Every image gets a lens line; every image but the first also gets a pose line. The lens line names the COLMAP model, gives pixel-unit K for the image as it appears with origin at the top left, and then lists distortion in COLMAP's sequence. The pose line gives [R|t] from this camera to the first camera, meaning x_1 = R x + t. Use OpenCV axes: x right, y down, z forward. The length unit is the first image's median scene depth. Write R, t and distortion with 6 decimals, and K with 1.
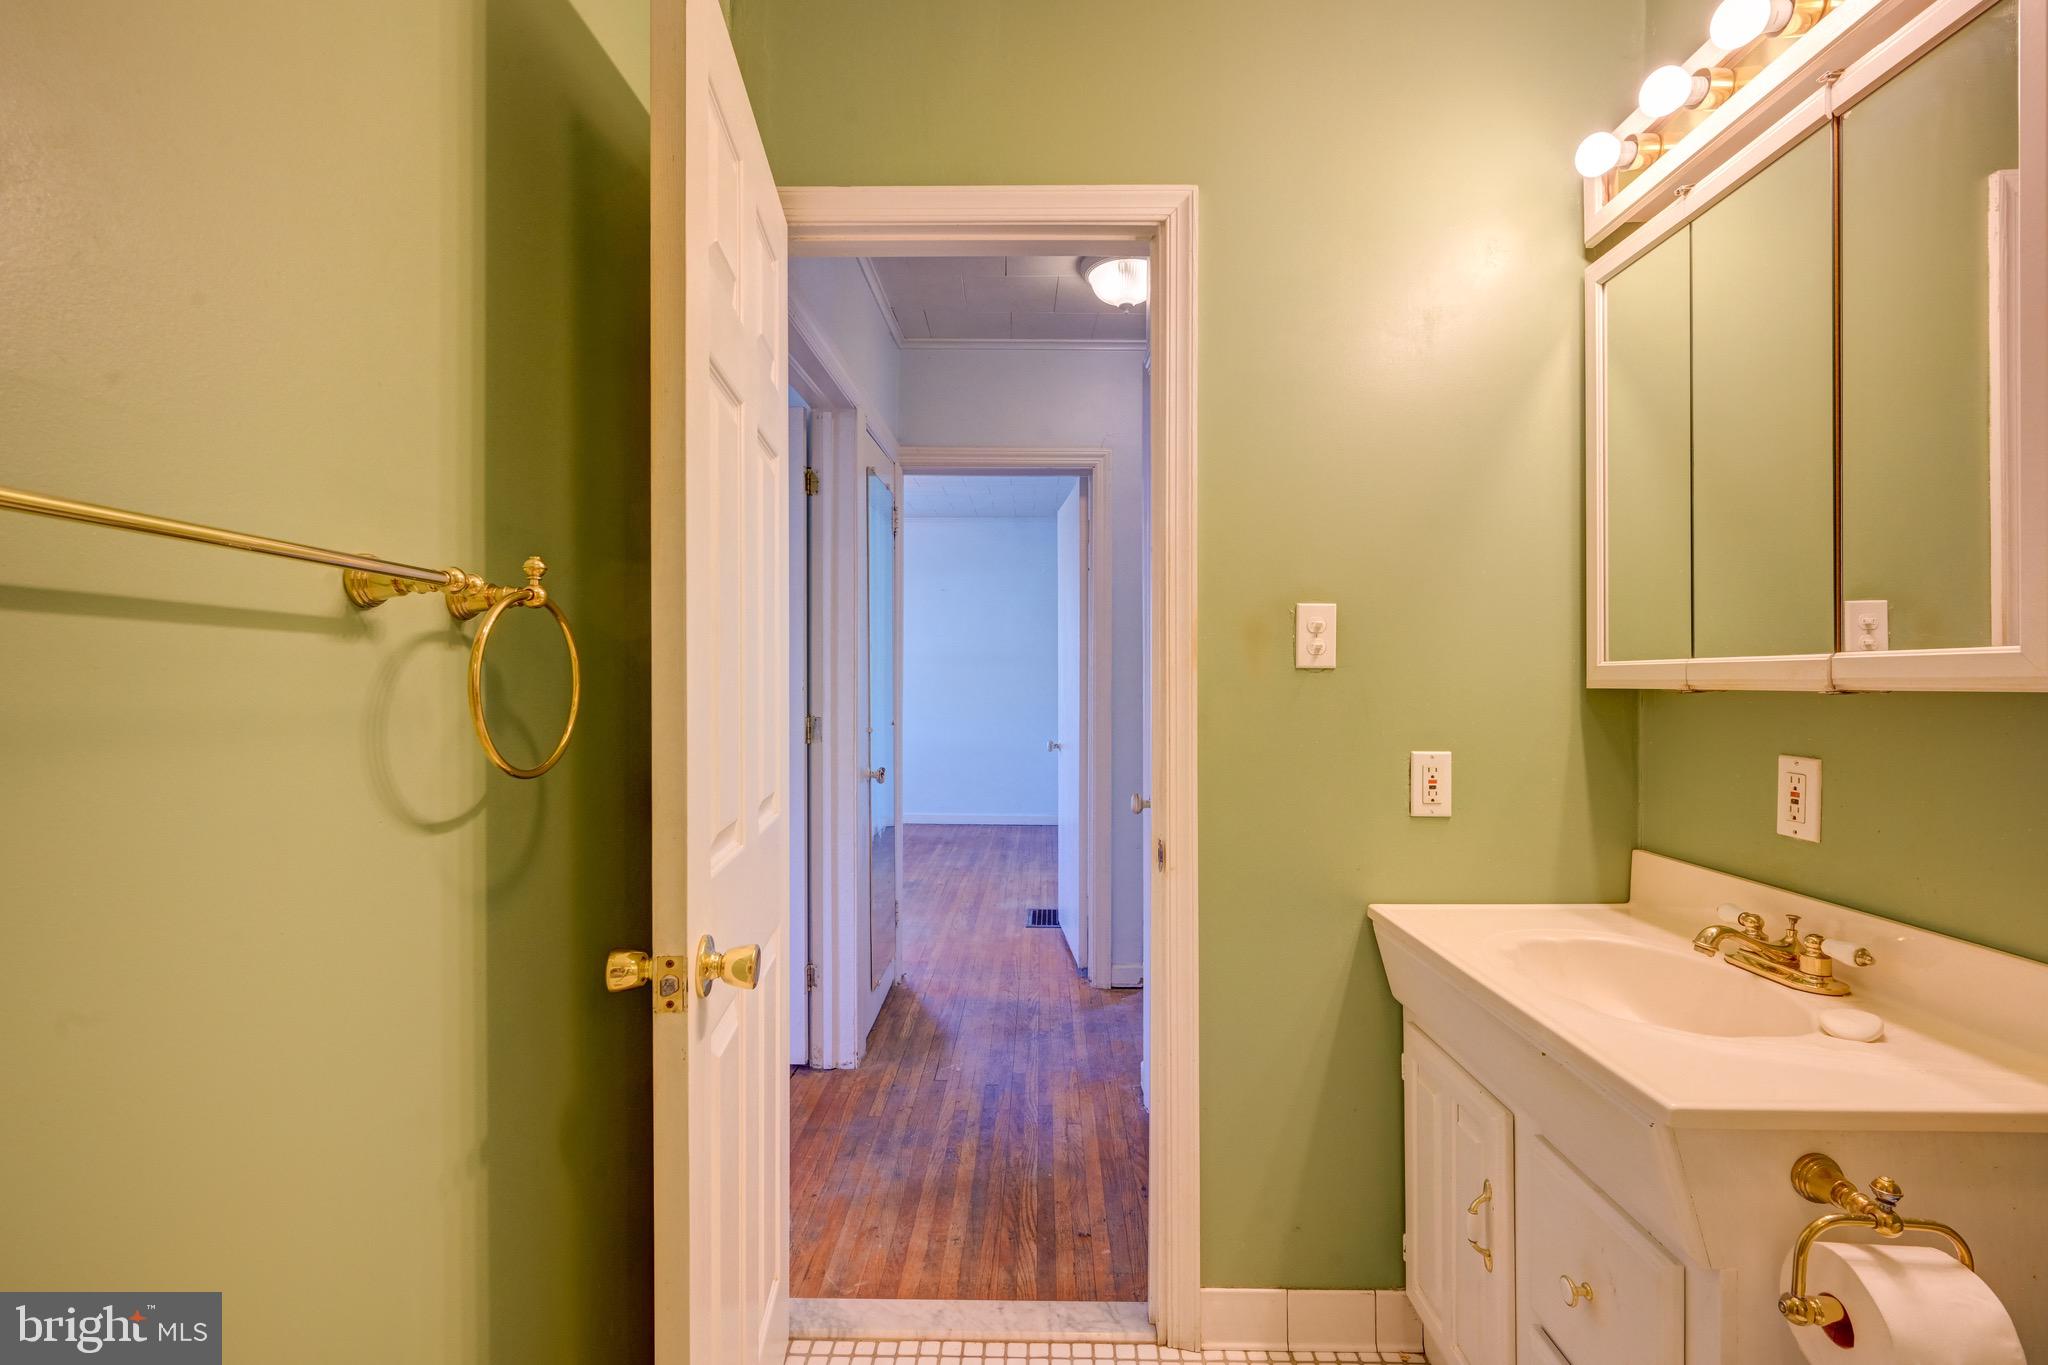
lens RADIAL K [[949.8, 0, 1026.3], [0, 949.8, 680.1], [0, 0, 1]] dist [0.005733, 0.000818]
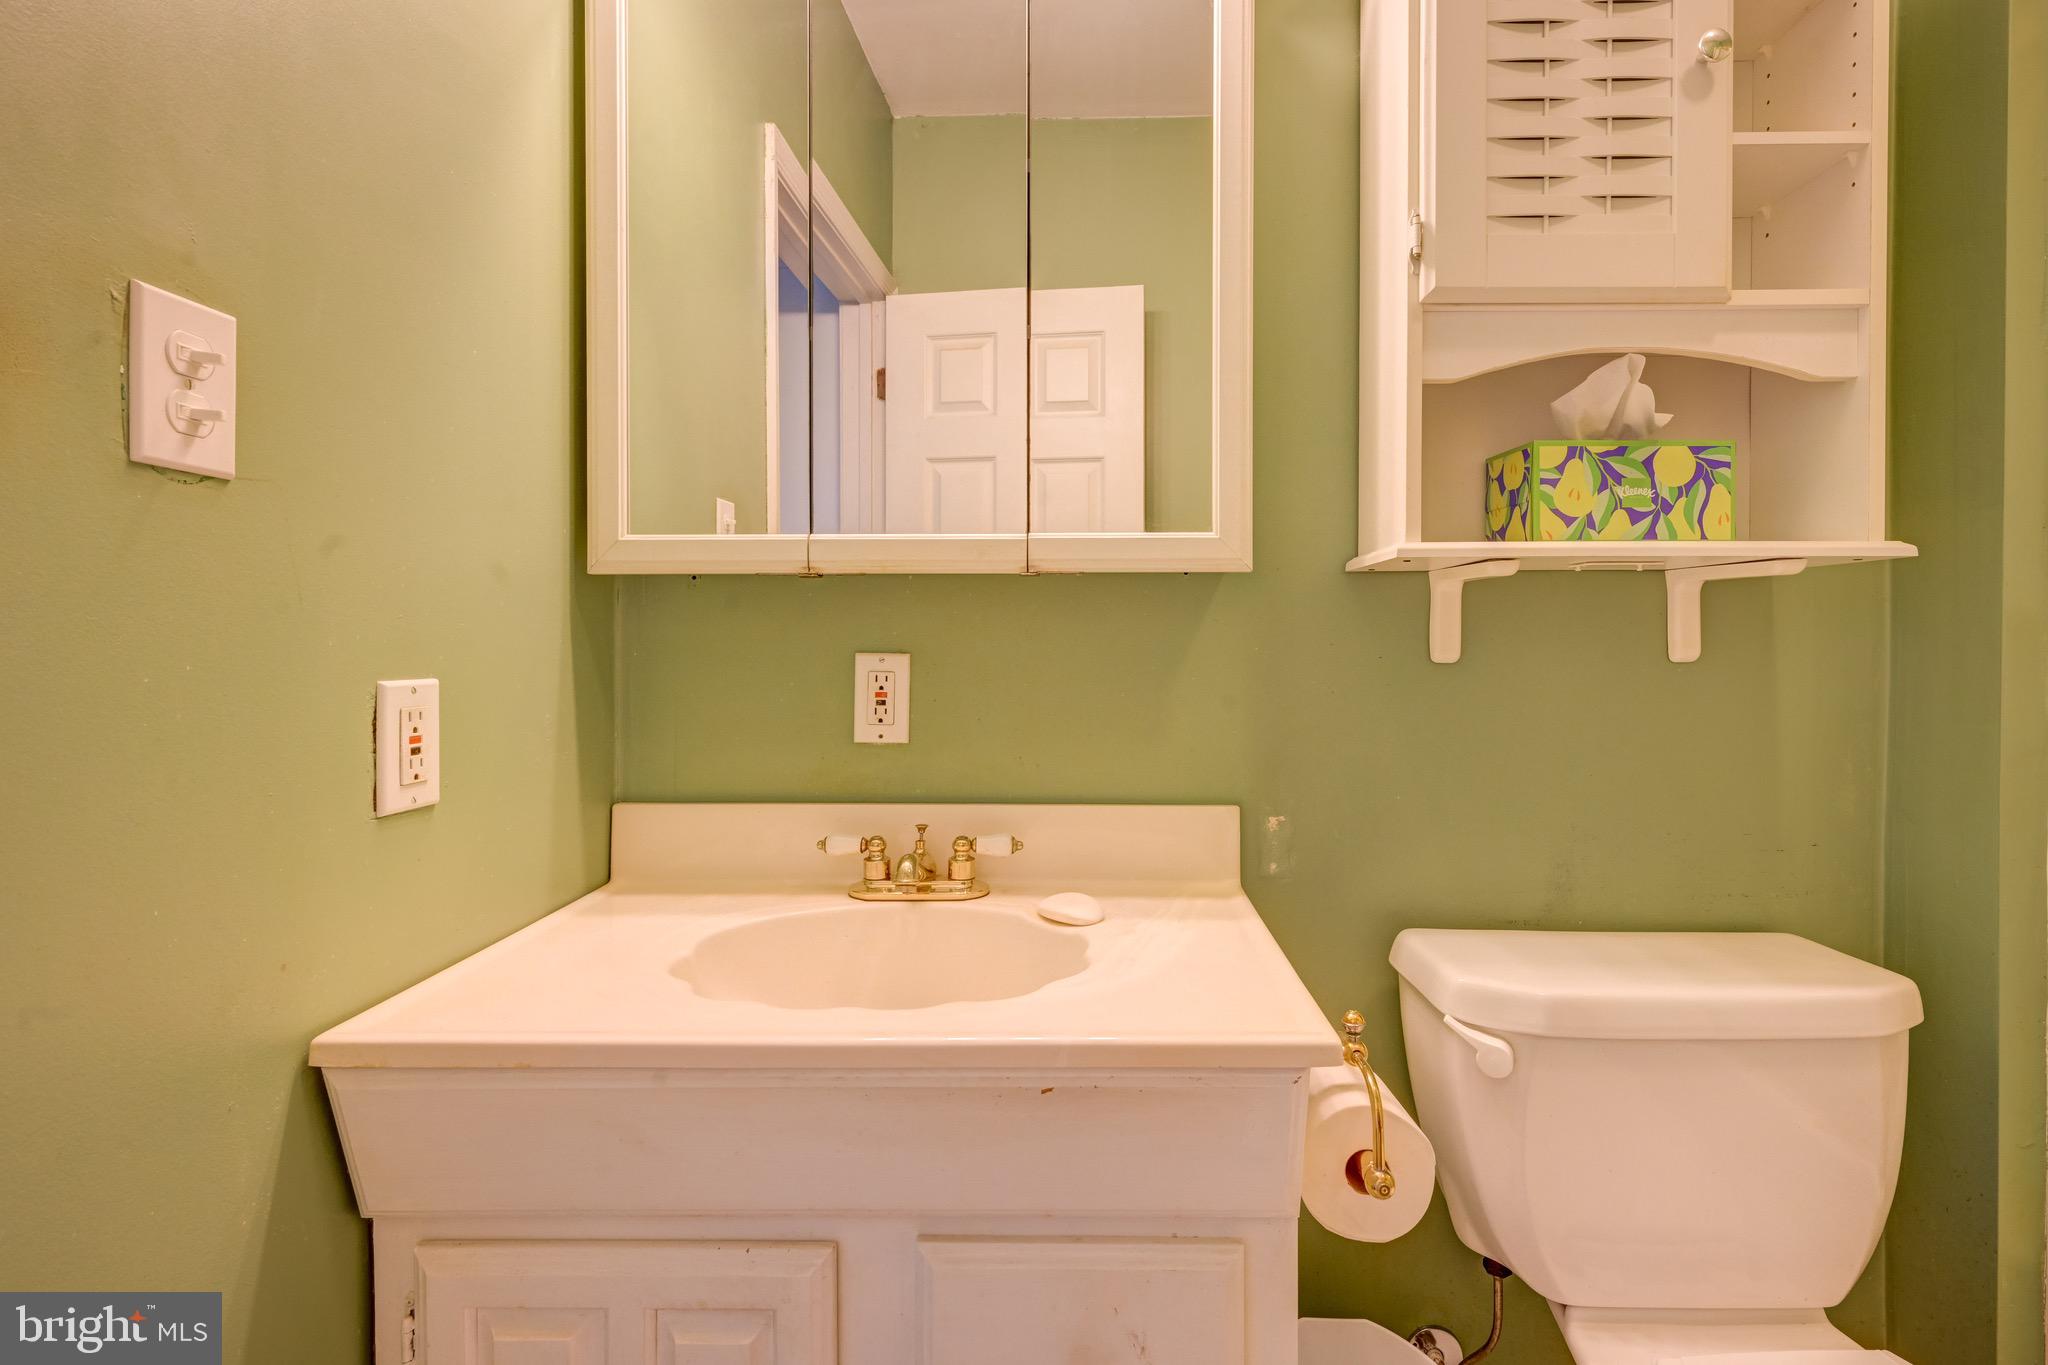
lens RADIAL K [[955.6, 0, 1087.8], [0, 955.6, 647.2], [0, 0, 1]] dist [0.004012, -0.000295]
pose [[-0.008225, -0.007097, 0.999941, -0.095277], [0.000634, 0.999975, 0.007102, 0.066999], [-0.999966, 0.000693, -0.008220, 0.792869]]
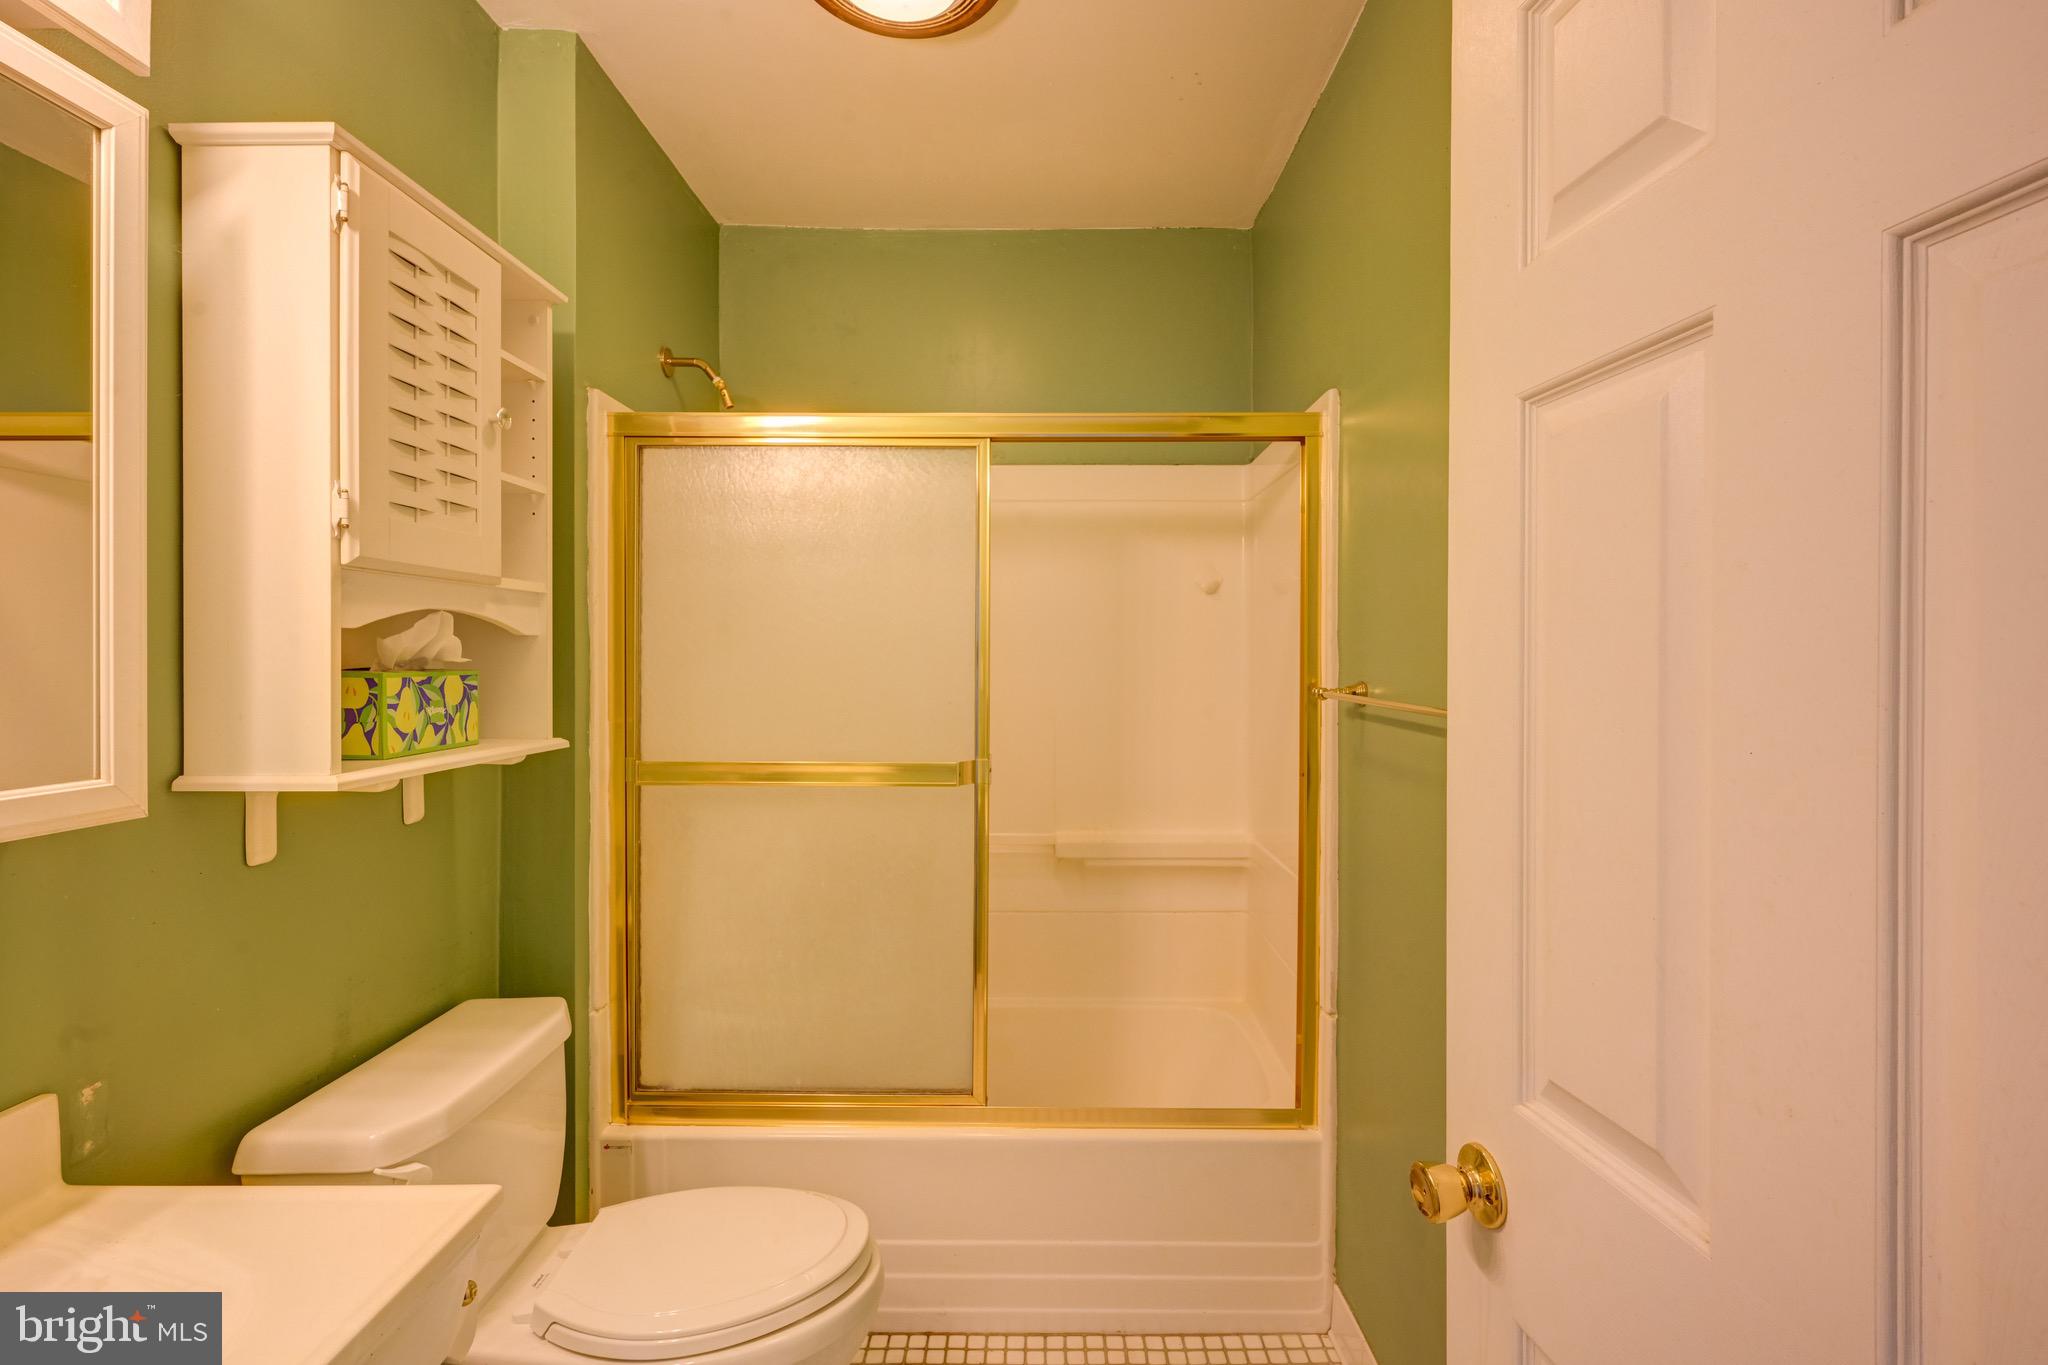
lens RADIAL K [[949.8, 0, 1029.6], [0, 949.8, 663.9], [0, 0, 1]] dist [0.005733, 0.000818]
pose [[-0.999988, 0.003343, -0.003559, 0.033979], [0.003301, 0.999924, 0.011918, -0.107666], [0.003599, 0.011906, -0.999923, 1.356099]]
